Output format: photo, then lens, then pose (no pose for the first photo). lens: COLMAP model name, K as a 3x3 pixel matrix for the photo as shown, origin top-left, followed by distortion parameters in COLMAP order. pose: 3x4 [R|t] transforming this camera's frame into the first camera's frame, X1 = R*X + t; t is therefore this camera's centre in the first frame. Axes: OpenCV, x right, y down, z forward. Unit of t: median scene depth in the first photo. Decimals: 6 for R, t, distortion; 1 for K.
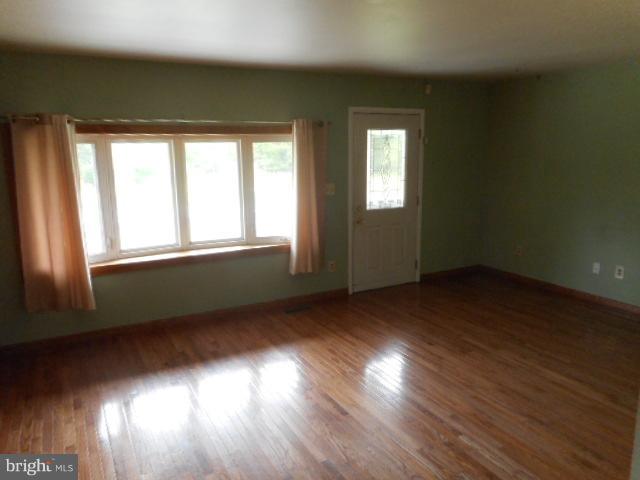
lens RADIAL K [[479.9, 0, 320.0], [0, 479.9, 240.0], [0, 0, 1]] dist [-0.007614, -0.003827]
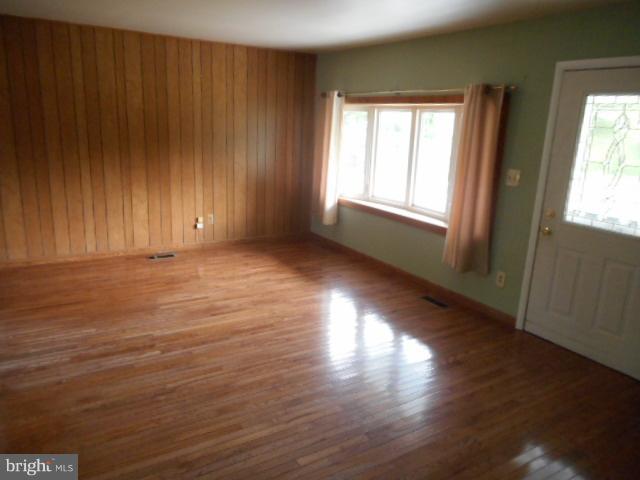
lens RADIAL K [[483.6, 0, 320.0], [0, 483.6, 240.0], [0, 0, 1]] dist [0.040362, -0.001131]
pose [[0.057360, 0.264245, -0.962748, 0.887552], [-0.224808, 0.942988, 0.245428, -0.156149], [0.972713, 0.202356, 0.113494, 0.743845]]
